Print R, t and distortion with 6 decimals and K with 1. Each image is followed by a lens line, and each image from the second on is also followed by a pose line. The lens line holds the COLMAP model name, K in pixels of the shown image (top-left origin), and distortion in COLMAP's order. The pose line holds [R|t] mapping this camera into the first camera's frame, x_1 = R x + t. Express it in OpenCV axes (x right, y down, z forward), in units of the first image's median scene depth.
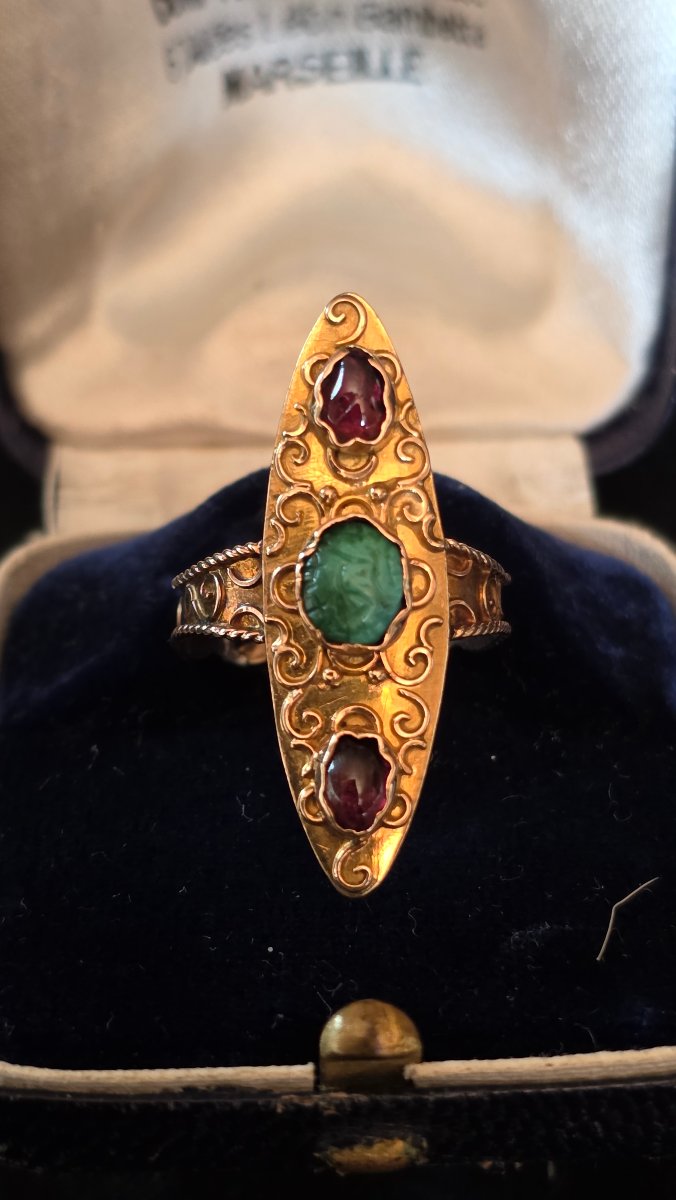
lens RADIAL K [[2340.2, 0, 336.8], [0, 2340.2, 602.3], [0, 0, 1]] dist [0.163674, 0.000000]
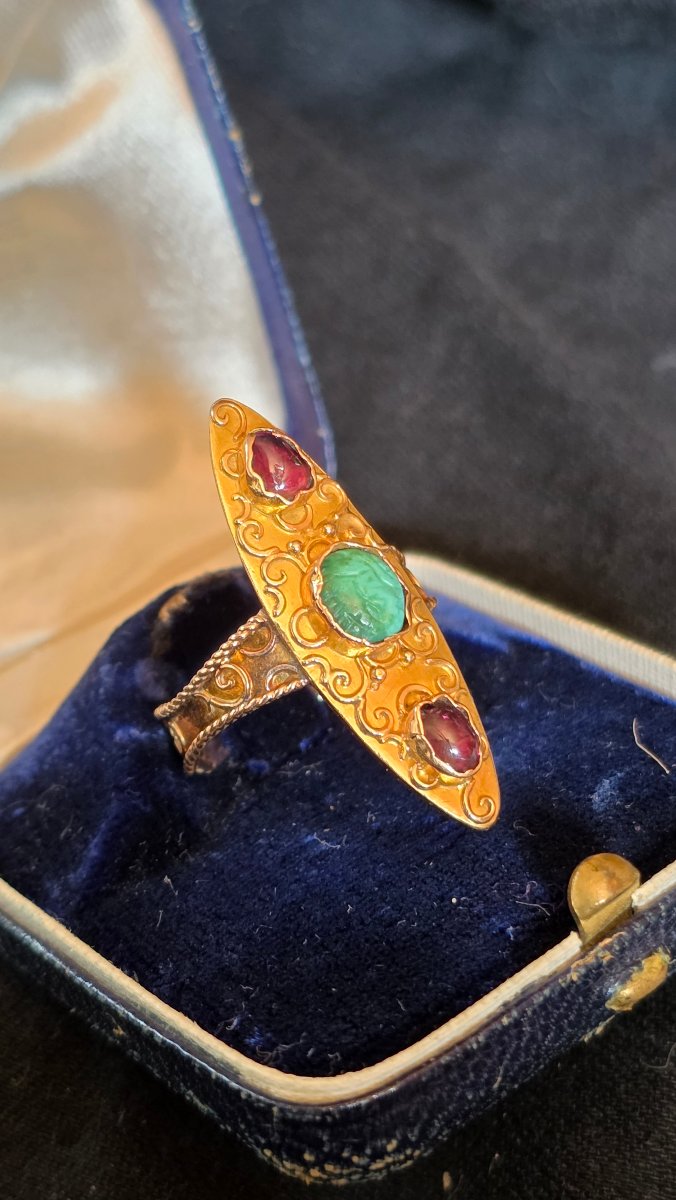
lens RADIAL K [[2340.2, 0, 337.8], [0, 2340.2, 598.3], [0, 0, 1]] dist [0.163674, 0.000000]
pose [[0.775049, -0.423726, 0.468781, -0.562301], [0.498083, 0.866180, -0.040562, 0.035598], [-0.388861, 0.264929, 0.882383, -0.051152]]
